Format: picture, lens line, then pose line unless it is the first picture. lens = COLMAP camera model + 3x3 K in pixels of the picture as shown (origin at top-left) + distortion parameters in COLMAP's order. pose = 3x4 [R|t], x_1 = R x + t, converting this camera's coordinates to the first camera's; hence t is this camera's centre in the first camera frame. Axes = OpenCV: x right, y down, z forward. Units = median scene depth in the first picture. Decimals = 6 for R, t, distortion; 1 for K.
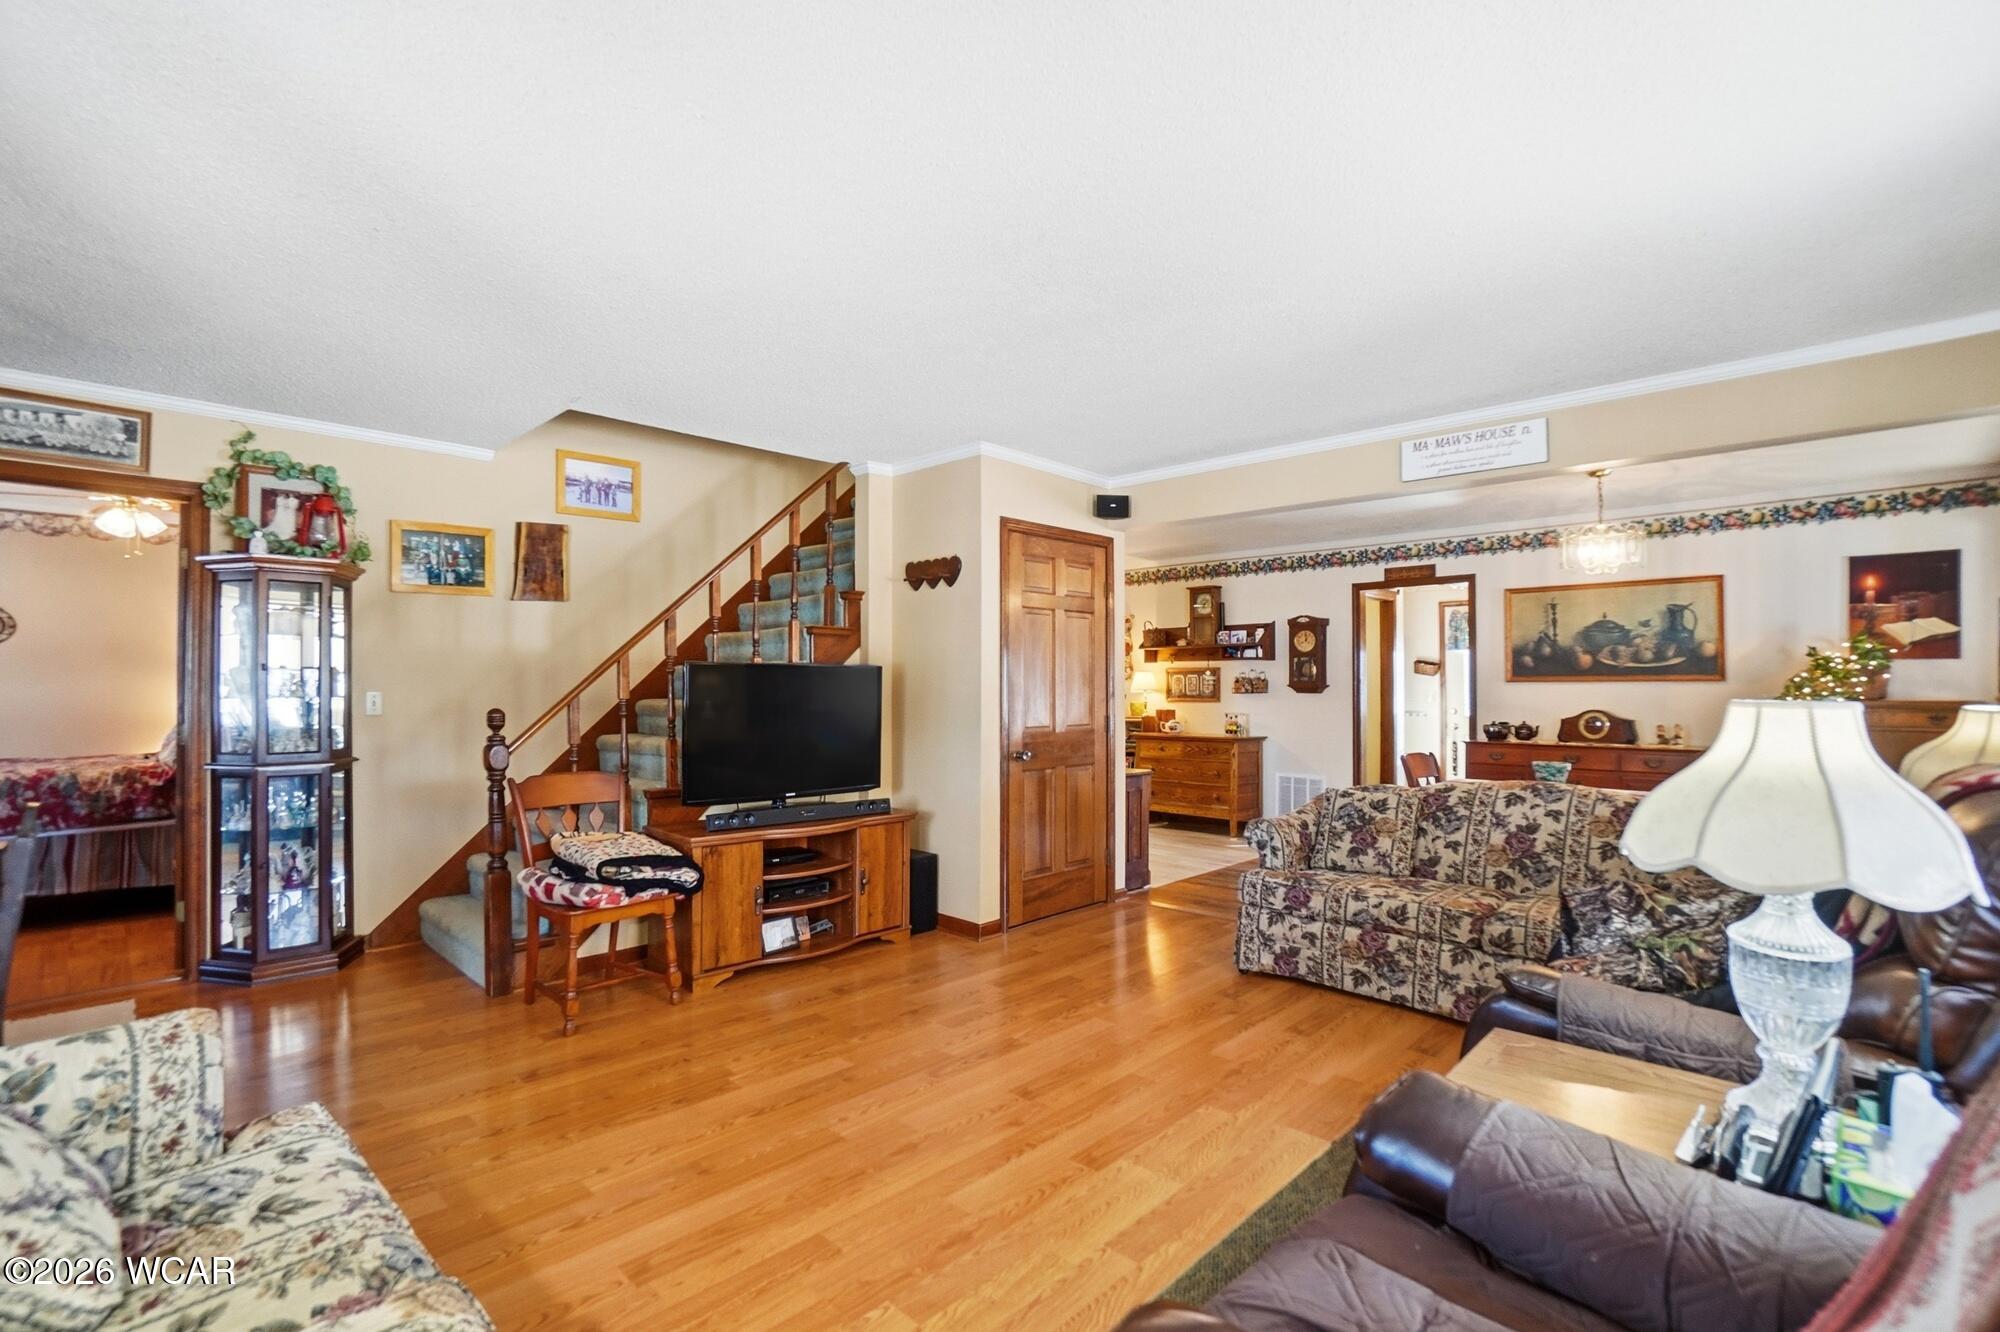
lens RADIAL K [[901.3, 0, 991.3], [0, 901.3, 672.1], [0, 0, 1]] dist [-0.066634, 0.027335]
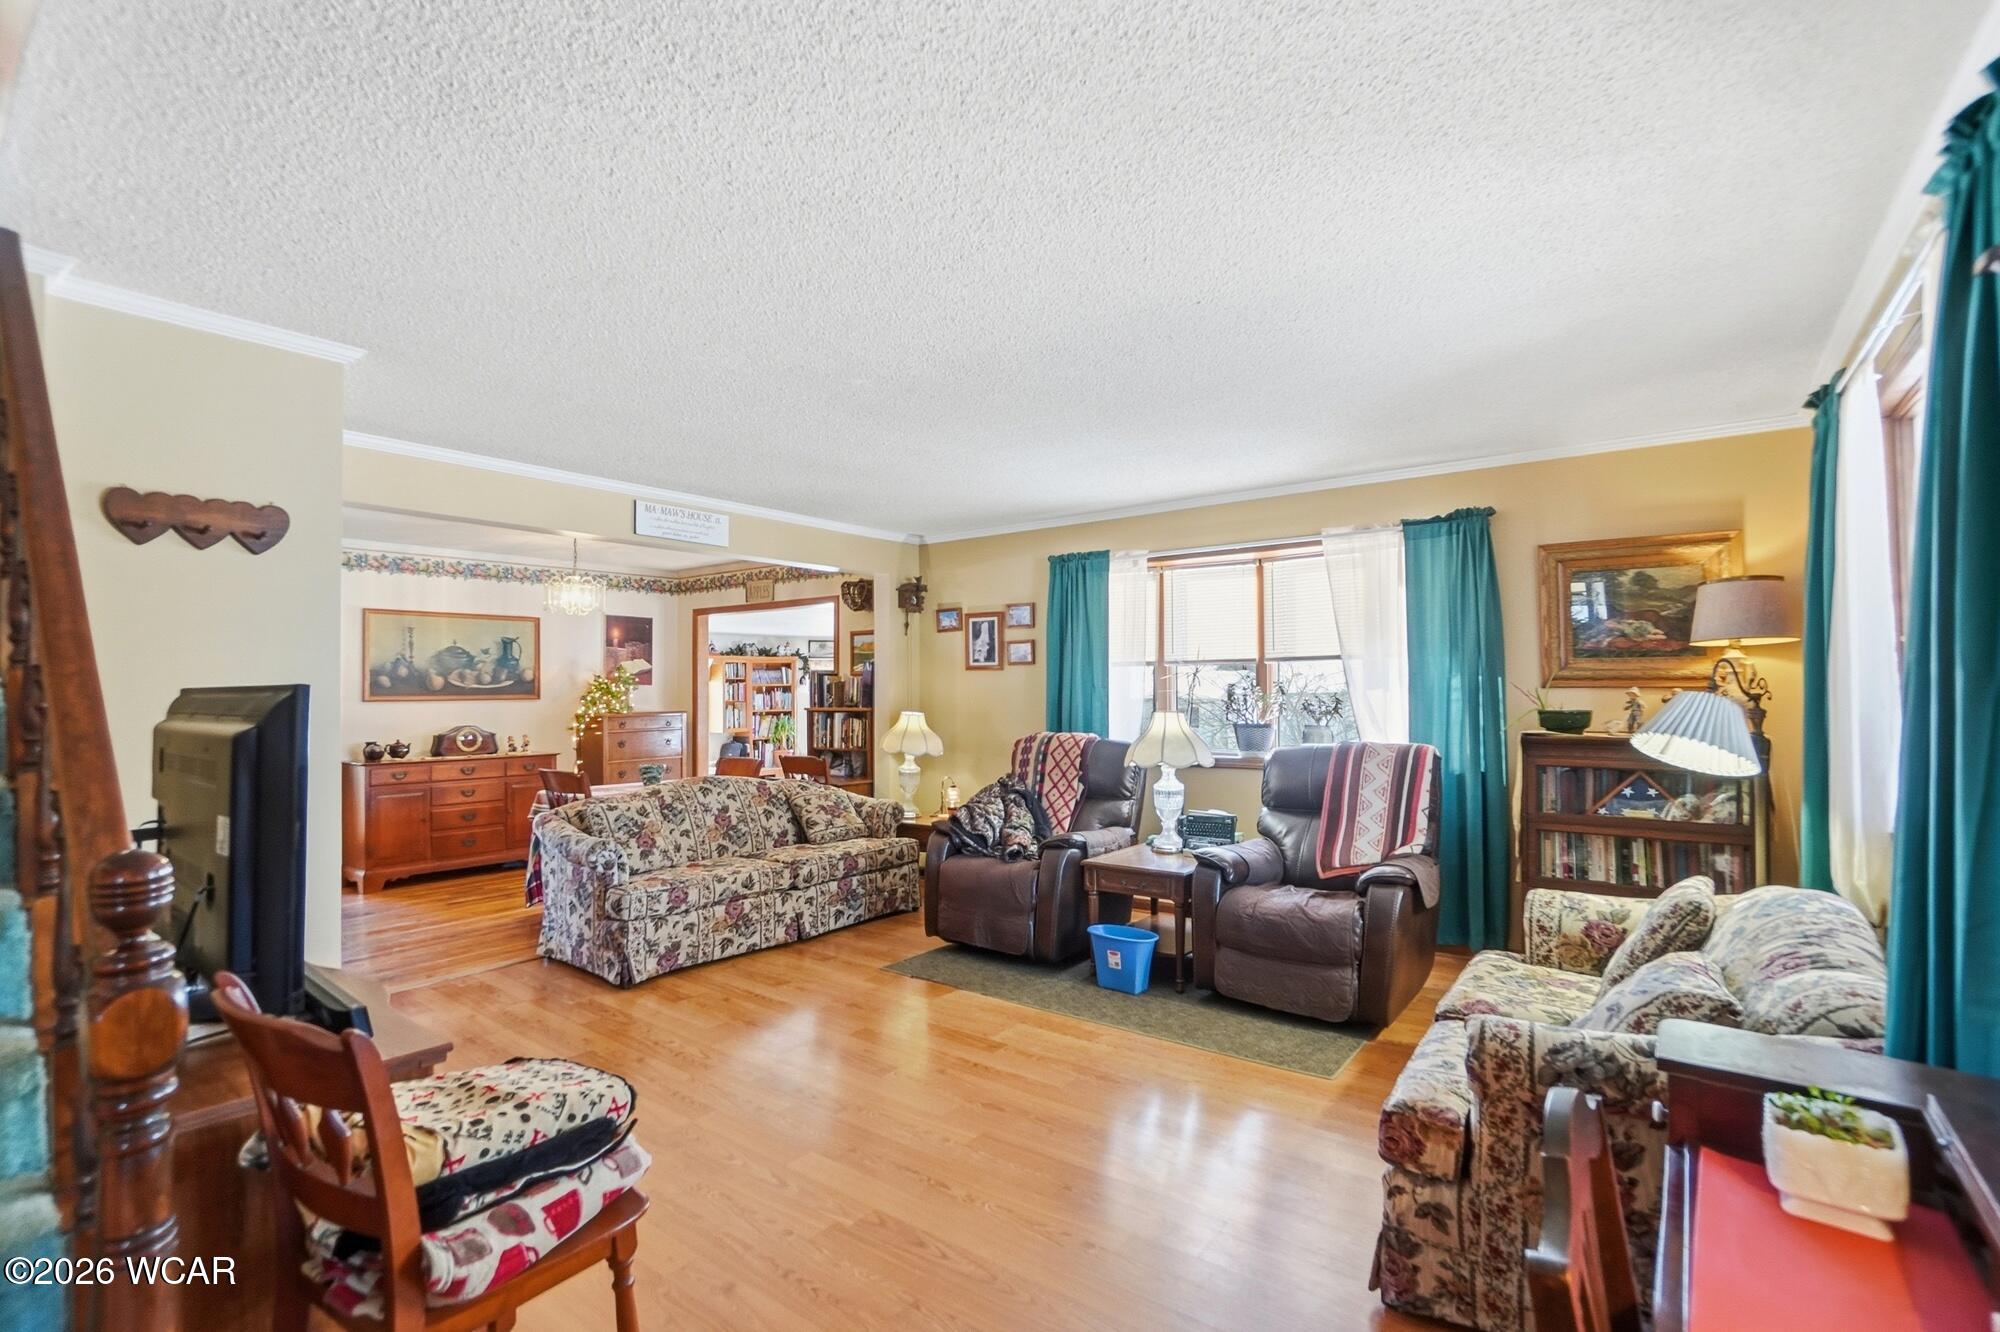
lens RADIAL K [[901.3, 0, 991.3], [0, 901.3, 672.1], [0, 0, 1]] dist [-0.066634, 0.027335]
pose [[-0.103568, 0.021024, 0.994400, -0.642884], [-0.007842, 0.999728, -0.021953, -0.008549], [-0.994591, -0.010072, -0.103375, 0.560526]]
